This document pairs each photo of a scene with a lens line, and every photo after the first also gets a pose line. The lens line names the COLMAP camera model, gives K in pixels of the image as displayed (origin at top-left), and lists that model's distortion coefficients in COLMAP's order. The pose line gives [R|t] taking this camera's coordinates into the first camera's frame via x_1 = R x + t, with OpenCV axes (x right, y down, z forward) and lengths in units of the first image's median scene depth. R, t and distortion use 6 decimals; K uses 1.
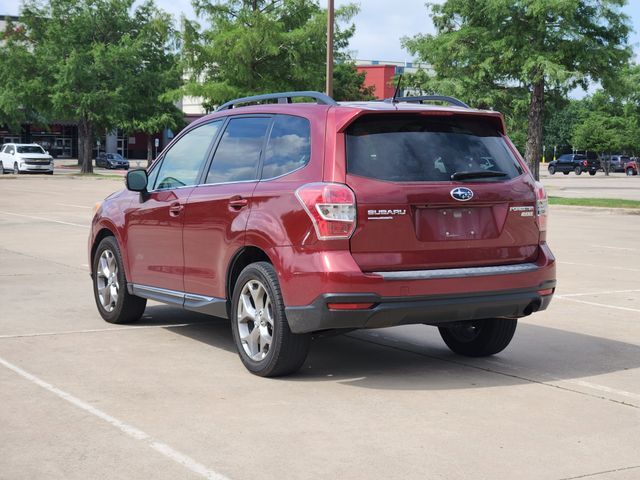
lens RADIAL K [[1177.0, 0, 319.4], [0, 1177.0, 244.7], [0, 0, 1]] dist [0.073230, 0.000000]
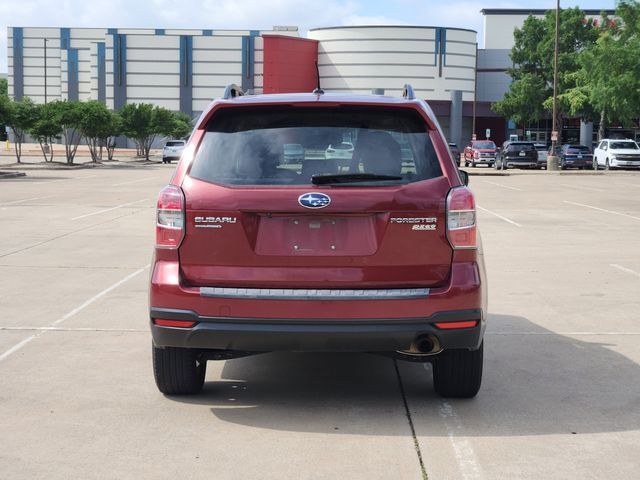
lens RADIAL K [[1177.0, 0, 306.6], [0, 1177.0, 247.5], [0, 0, 1]] dist [0.073230, 0.000000]
pose [[0.850090, 0.041662, -0.524987, 0.514679], [-0.038578, 0.999114, 0.016821, -0.021805], [0.525223, 0.005954, 0.850944, 0.259006]]
